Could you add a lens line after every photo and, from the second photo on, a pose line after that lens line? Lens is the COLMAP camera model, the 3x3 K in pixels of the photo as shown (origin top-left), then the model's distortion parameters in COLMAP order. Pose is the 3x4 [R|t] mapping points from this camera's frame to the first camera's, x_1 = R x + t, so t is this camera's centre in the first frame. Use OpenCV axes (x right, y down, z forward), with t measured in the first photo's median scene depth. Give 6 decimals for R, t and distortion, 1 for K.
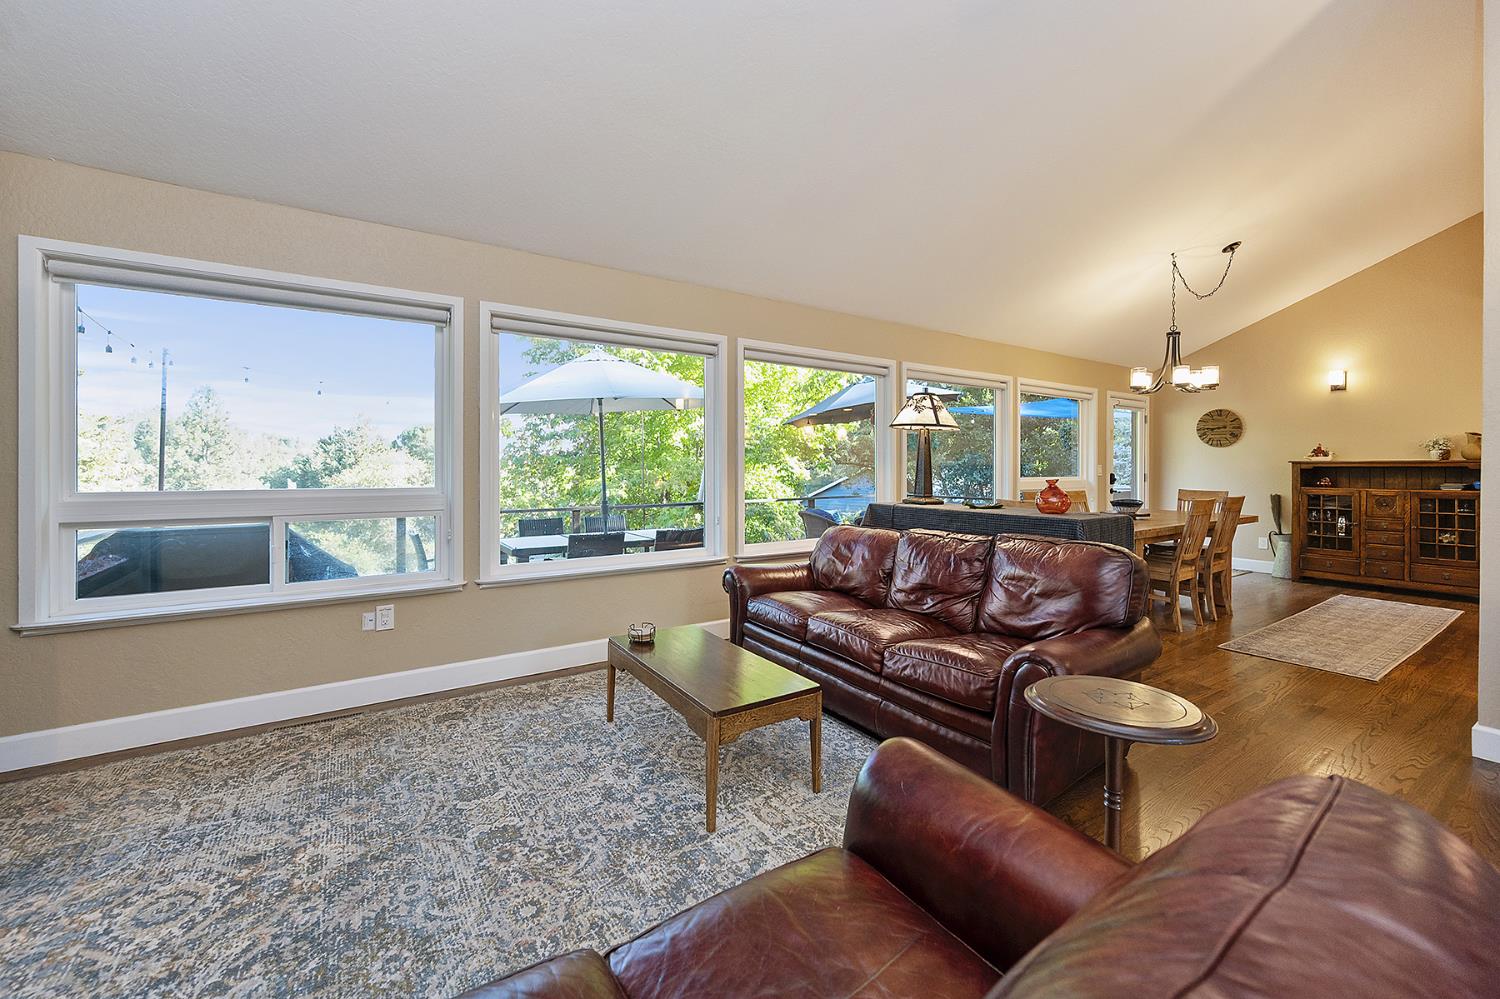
lens RADIAL K [[588.0, 0, 727.1], [0, 588.0, 477.9], [0, 0, 1]] dist [0.001214, -0.000135]
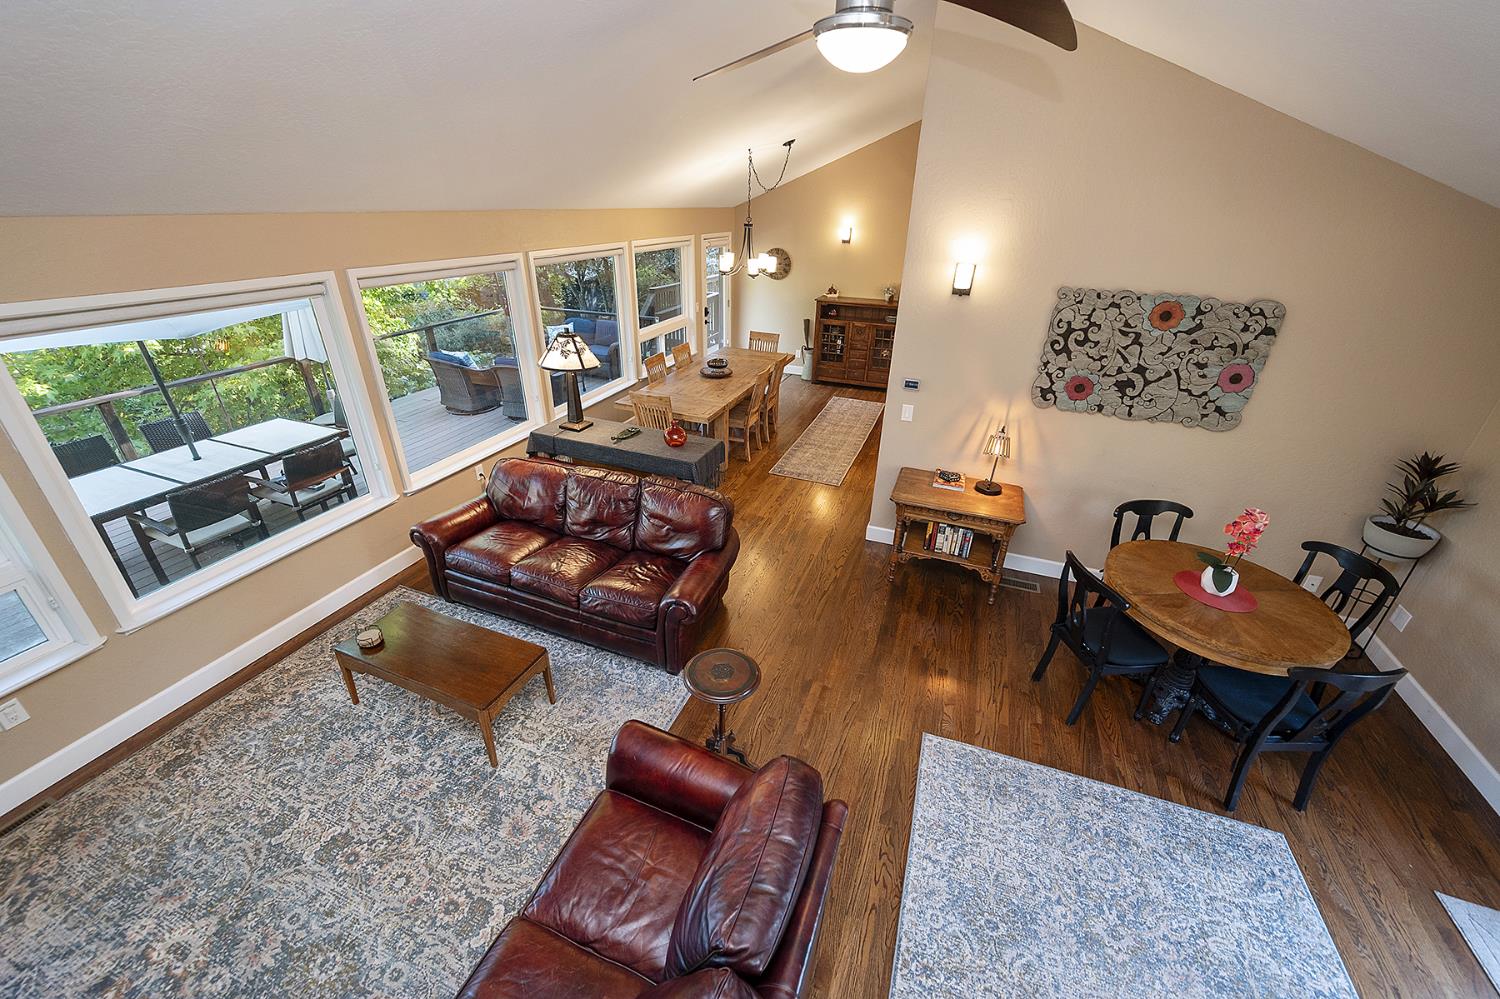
lens RADIAL K [[590.0, 0, 720.0], [0, 590.0, 524.3], [0, 0, 1]] dist [0.000603, 0.000637]
pose [[0.820512, -0.274006, 0.501677, -0.101745], [0.007005, 0.882382, 0.470482, -0.454181], [-0.571586, -0.382522, 0.725925, -0.123156]]
